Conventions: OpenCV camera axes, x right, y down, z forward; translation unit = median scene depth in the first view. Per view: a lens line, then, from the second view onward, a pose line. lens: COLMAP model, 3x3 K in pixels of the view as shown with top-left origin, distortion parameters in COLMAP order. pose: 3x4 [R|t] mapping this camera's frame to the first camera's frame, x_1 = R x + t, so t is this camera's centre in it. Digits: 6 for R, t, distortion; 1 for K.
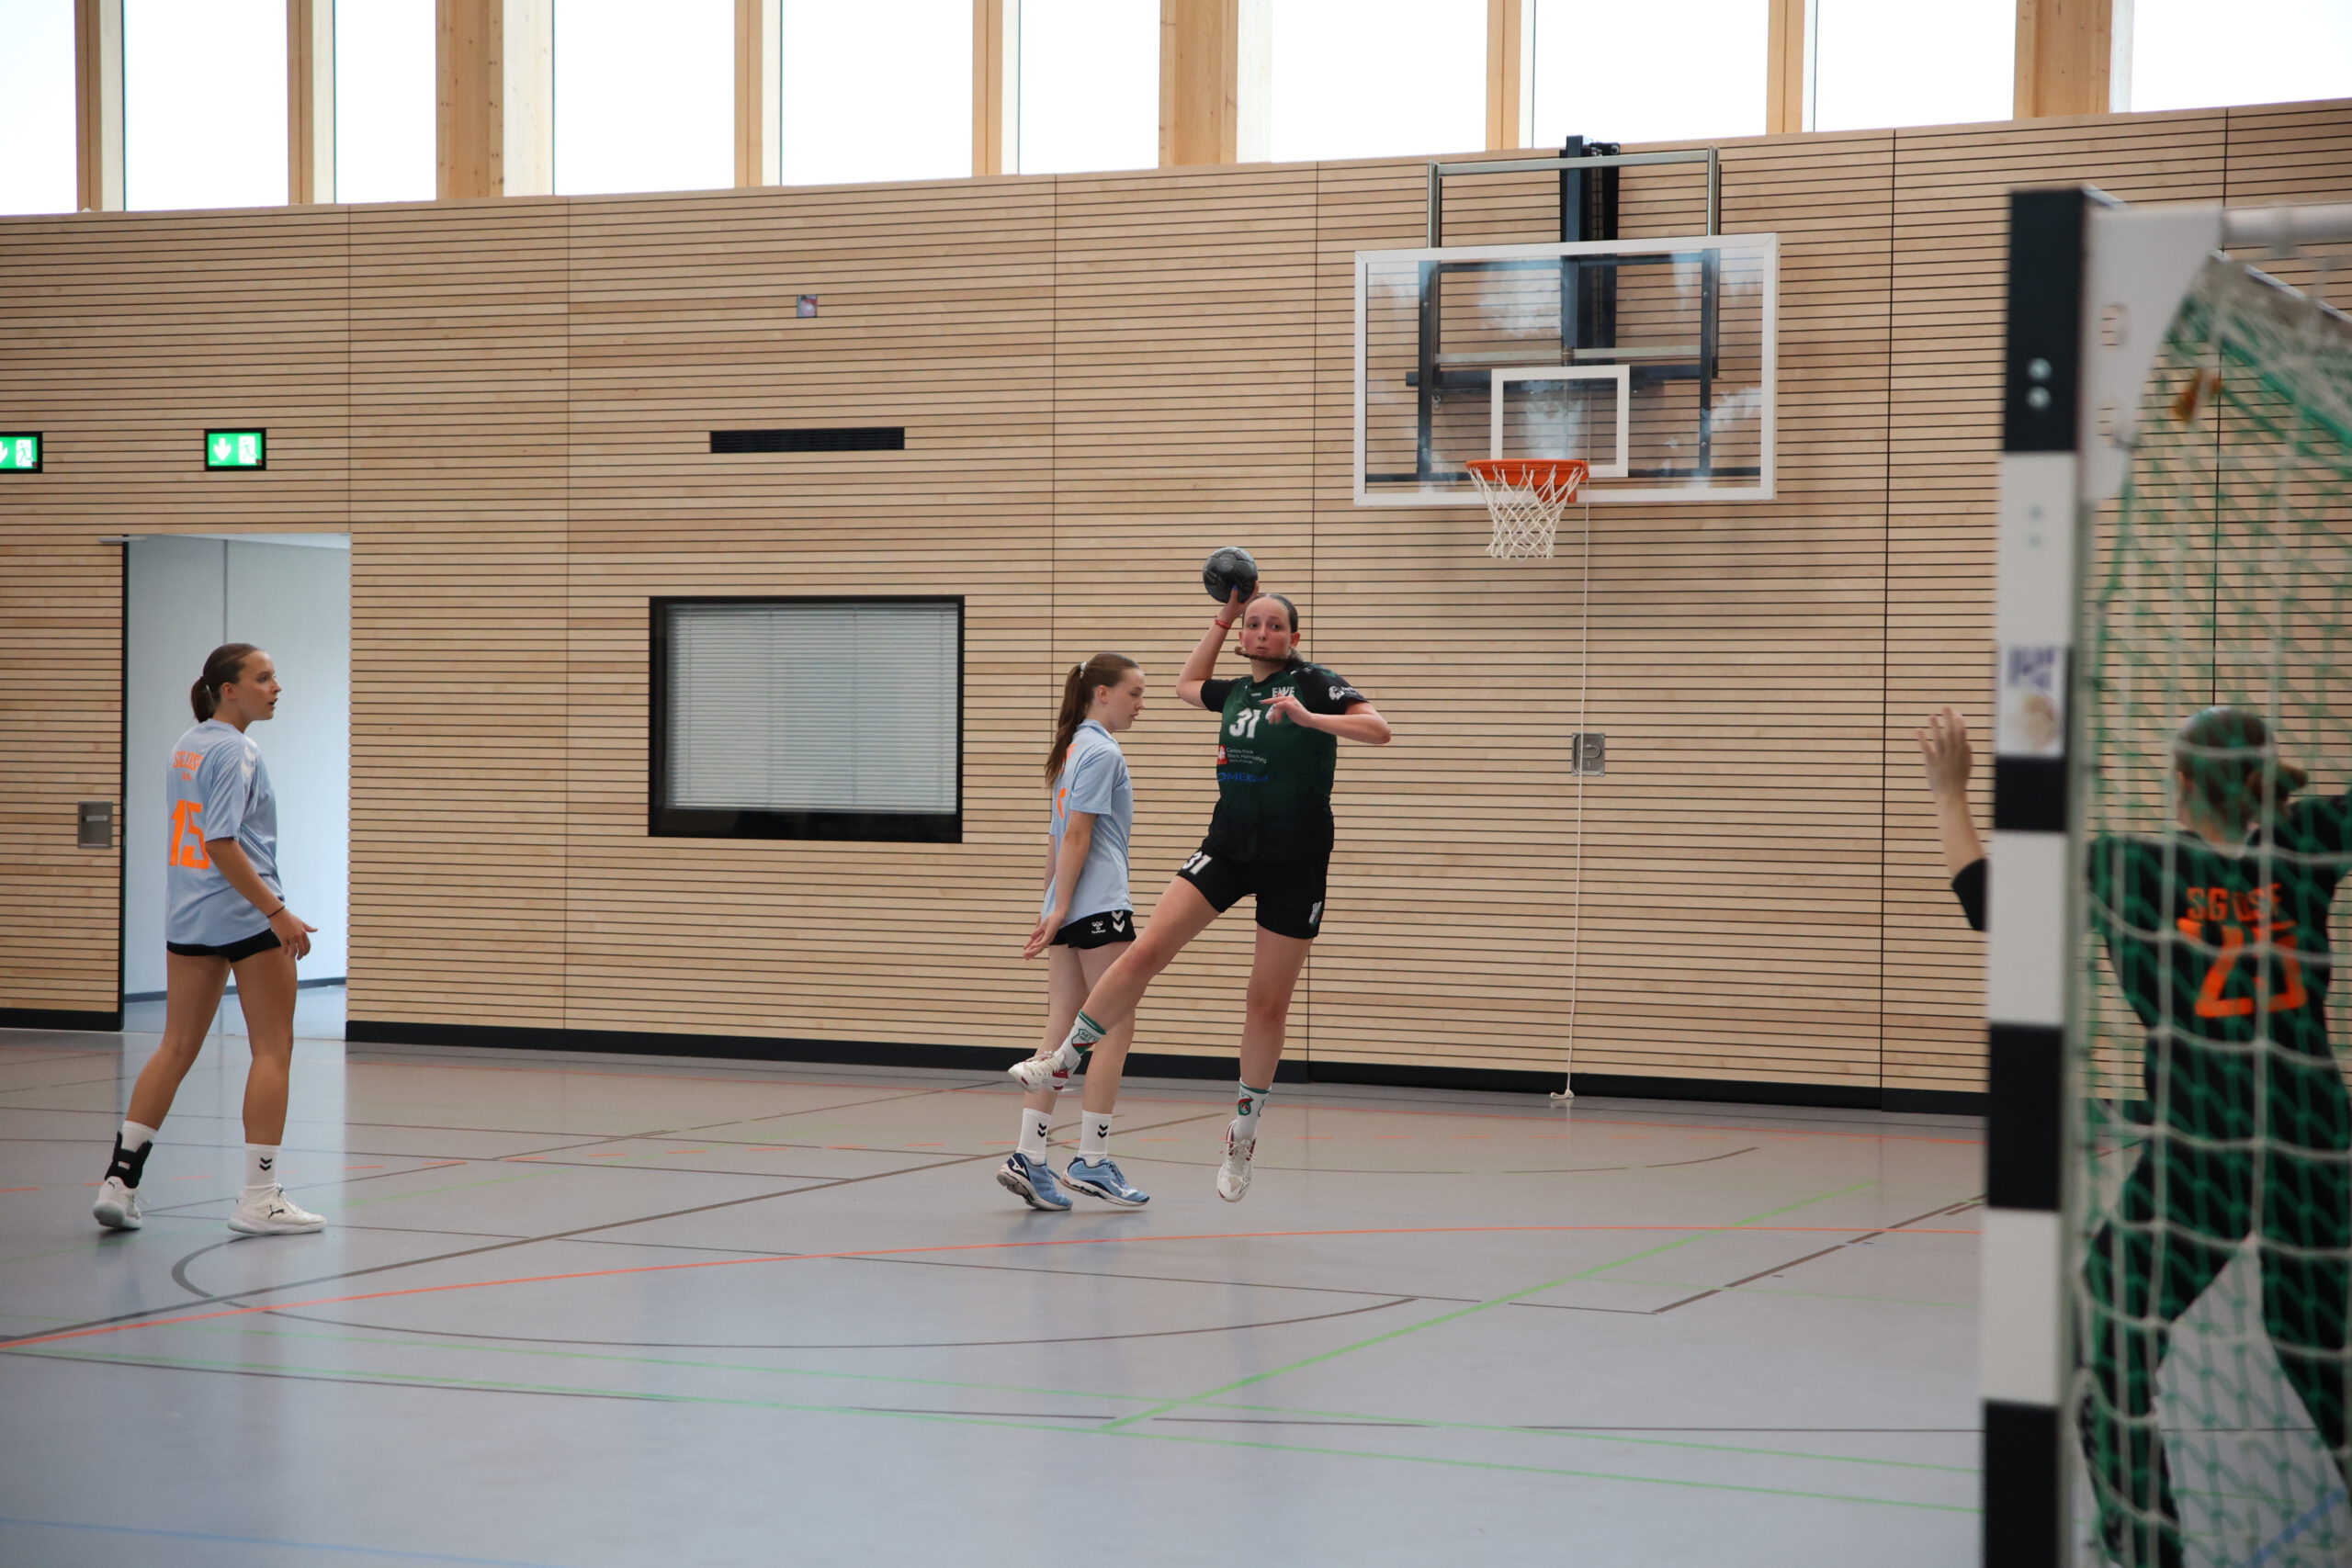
lens RADIAL K [[4097.0, 0, 1176.9], [0, 4097.0, 772.4], [0, 0, 1]] dist [0.150710, 0.000000]
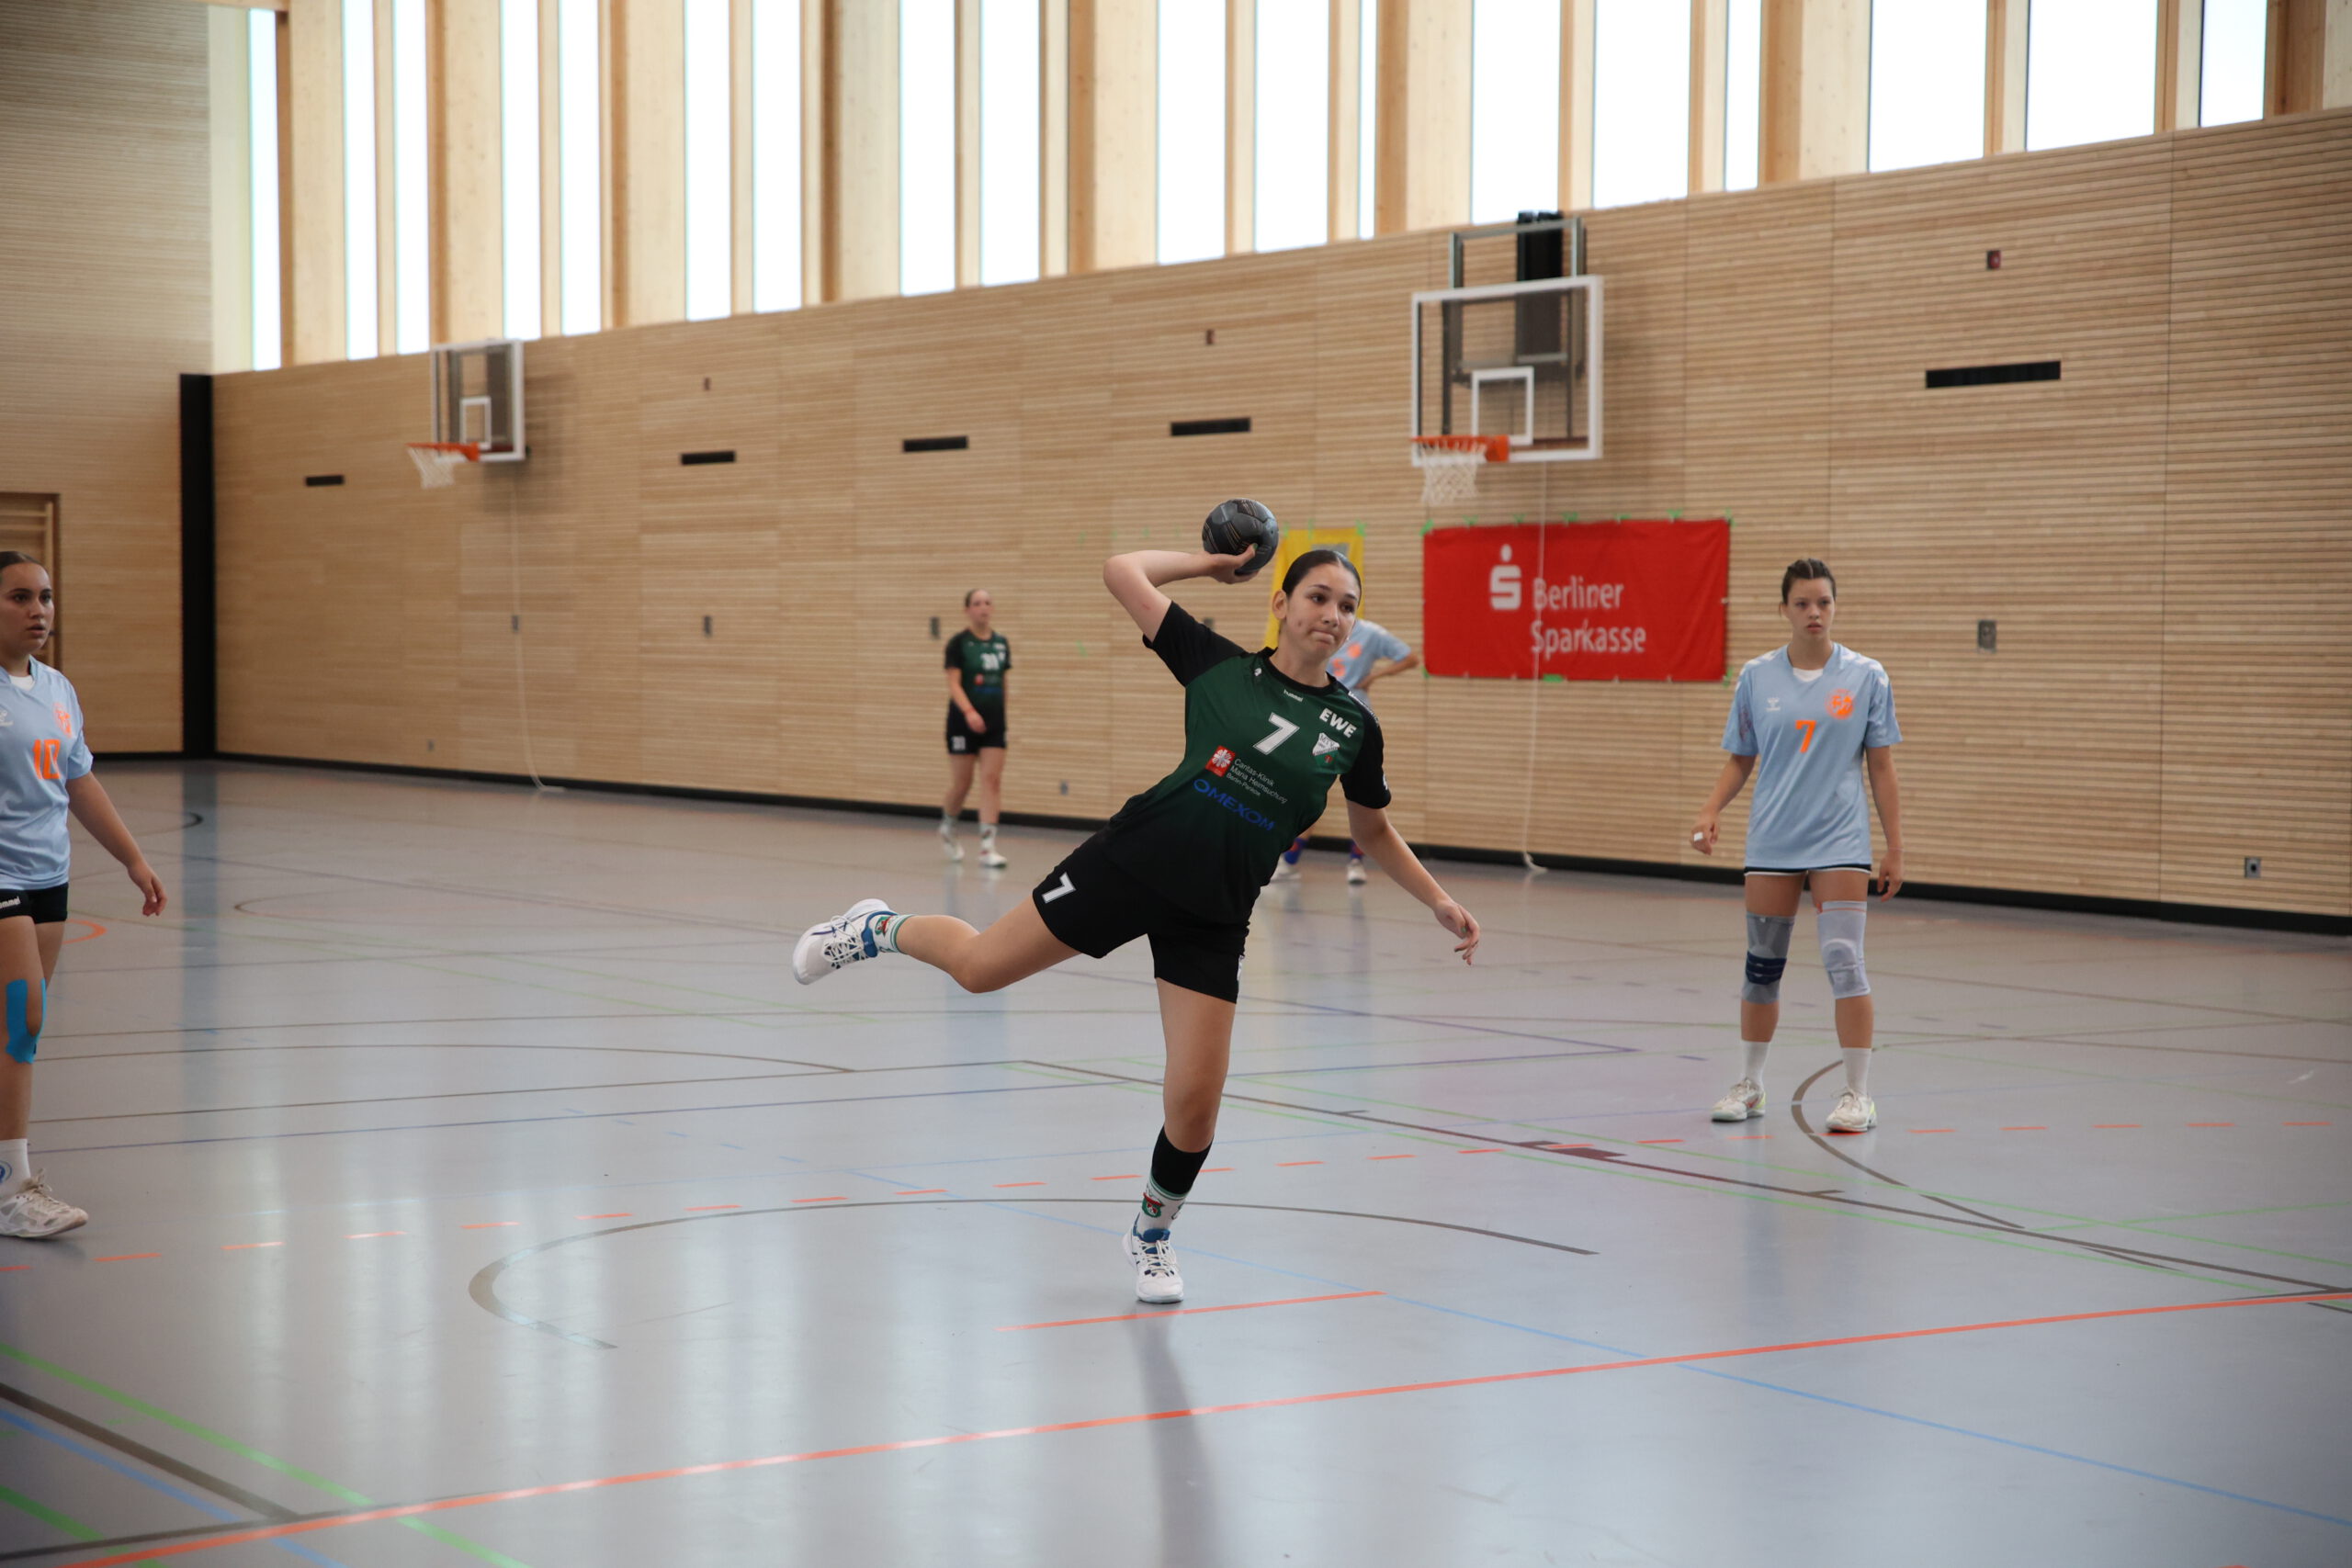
lens RADIAL K [[4097.0, 0, 1131.5], [0, 4097.0, 852.3], [0, 0, 1]] dist [0.150710, 0.000000]
pose [[0.843628, 0.024844, -0.536353, 0.770234], [-0.001015, 0.999001, 0.044676, 0.008627], [0.536927, -0.037146, 0.842811, -0.320491]]
